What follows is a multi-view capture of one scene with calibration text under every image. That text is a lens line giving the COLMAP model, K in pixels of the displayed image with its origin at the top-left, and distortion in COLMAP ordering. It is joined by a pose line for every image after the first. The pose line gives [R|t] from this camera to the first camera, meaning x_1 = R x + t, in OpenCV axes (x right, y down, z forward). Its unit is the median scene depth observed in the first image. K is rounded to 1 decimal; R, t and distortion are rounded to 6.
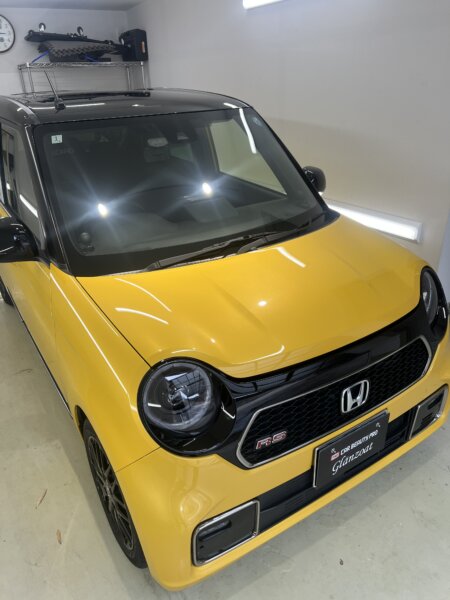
lens RADIAL K [[456.0, 0, 220.0], [0, 456.0, 313.6], [0, 0, 1]] dist [0.012091, -0.018632]
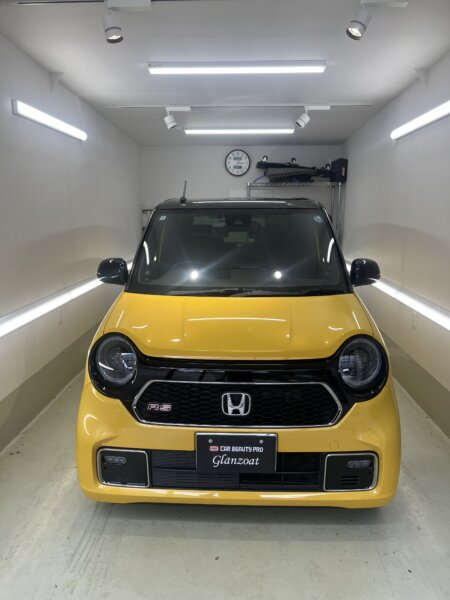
lens RADIAL K [[456.0, 0, 218.3], [0, 456.0, 305.7], [0, 0, 1]] dist [0.012091, -0.018632]
pose [[0.817179, 0.152492, -0.555847, 0.650797], [-0.286793, 0.944088, -0.162625, 0.100318], [0.499969, 0.292307, 0.815222, -0.106555]]
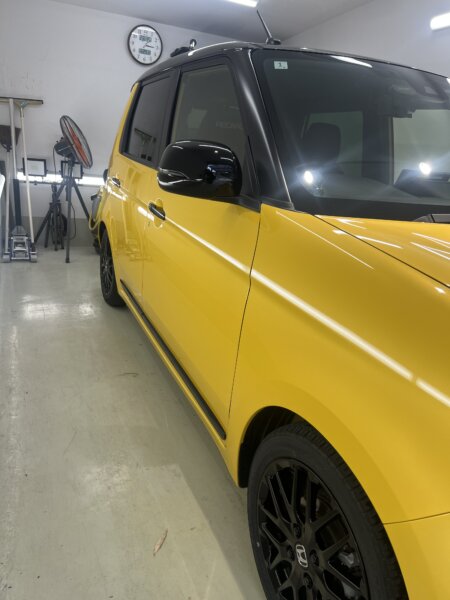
lens RADIAL K [[456.0, 0, 218.6], [0, 456.0, 311.2], [0, 0, 1]] dist [0.012091, -0.018632]
pose [[0.980271, 0.165822, -0.107570, -0.269059], [-0.180381, 0.973022, -0.143844, 0.138851], [0.080815, 0.160410, 0.983737, 0.254298]]
